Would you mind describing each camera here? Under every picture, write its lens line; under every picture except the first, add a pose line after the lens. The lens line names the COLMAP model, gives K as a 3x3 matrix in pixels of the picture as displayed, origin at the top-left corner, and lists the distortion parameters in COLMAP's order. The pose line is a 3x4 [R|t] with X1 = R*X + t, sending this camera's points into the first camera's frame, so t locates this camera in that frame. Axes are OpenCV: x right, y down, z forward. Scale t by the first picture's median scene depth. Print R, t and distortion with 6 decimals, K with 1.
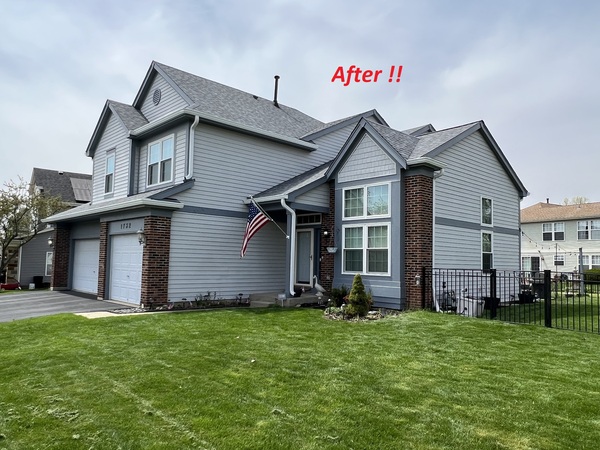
lens RADIAL K [[442.2, 0, 300.0], [0, 442.2, 225.0], [0, 0, 1]] dist [0.019681, -0.000604]
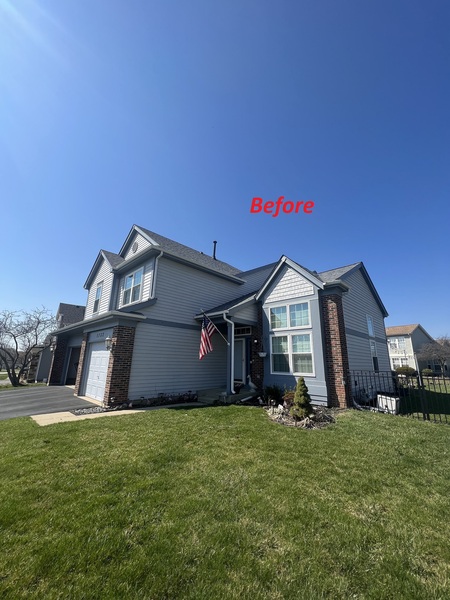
lens RADIAL K [[232.2, 0, 225.0], [0, 232.2, 300.0], [0, 0, 1]] dist [0.001094, 0.000172]
pose [[0.999480, 0.006403, 0.031589, -0.059199], [-0.000658, 0.983919, -0.178613, 0.021632], [-0.032225, 0.178500, 0.983412, 0.317886]]
